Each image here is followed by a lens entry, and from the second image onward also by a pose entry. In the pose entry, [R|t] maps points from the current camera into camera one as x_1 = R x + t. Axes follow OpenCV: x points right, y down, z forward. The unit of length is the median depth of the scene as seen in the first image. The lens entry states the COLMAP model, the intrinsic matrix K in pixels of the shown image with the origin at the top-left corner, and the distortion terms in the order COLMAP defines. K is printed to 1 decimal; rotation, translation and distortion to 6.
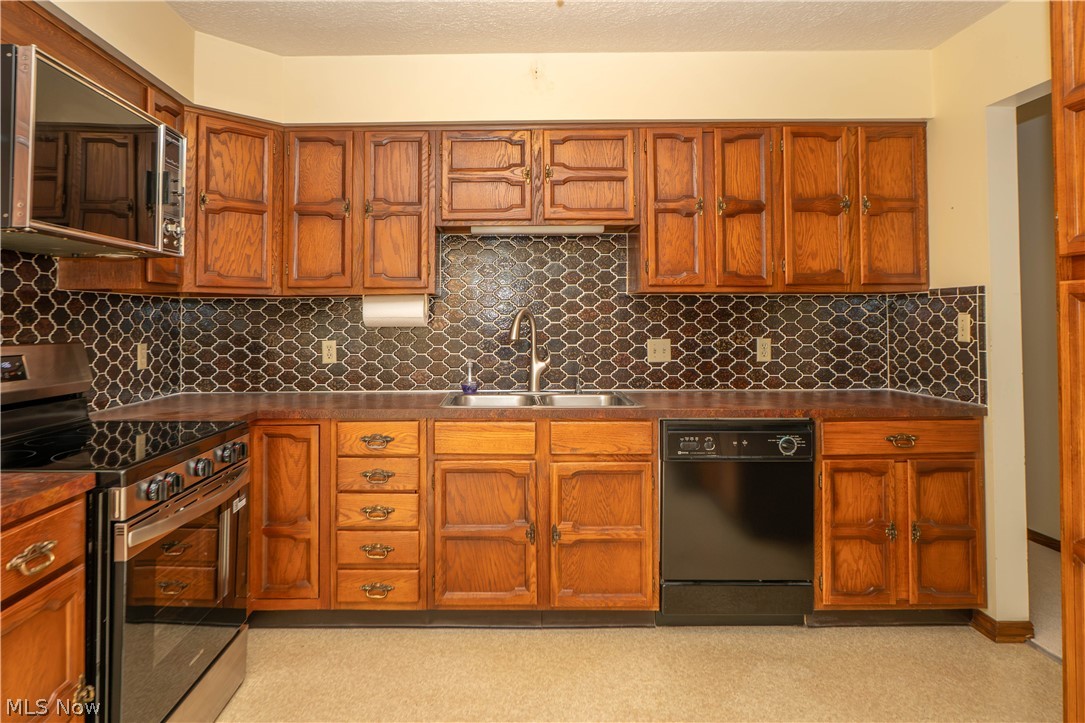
lens RADIAL K [[642.1, 0, 516.7], [0, 642.1, 305.1], [0, 0, 1]] dist [-0.003727, 0.000760]
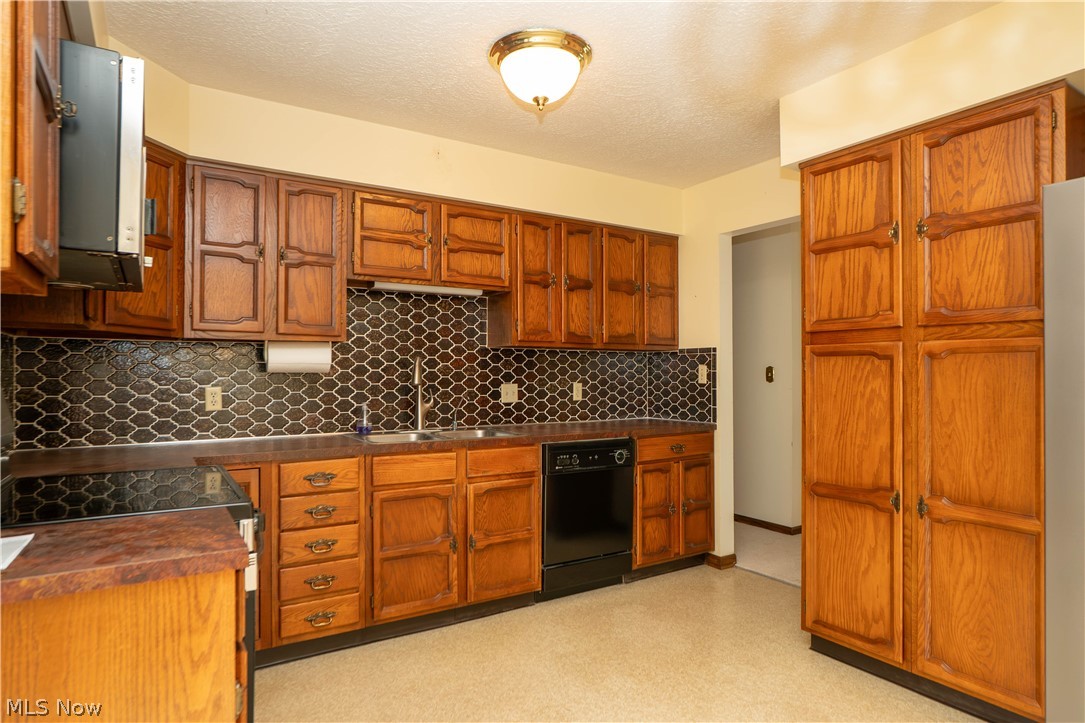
lens RADIAL K [[617.2, 0, 544.0], [0, 617.2, 368.8], [0, 0, 1]] dist [-0.006735, 0.001631]
pose [[0.841400, 0.008358, 0.540348, -0.422838], [-0.014787, 0.999862, 0.007559, 0.015793], [-0.540210, -0.014350, 0.841408, -0.048543]]
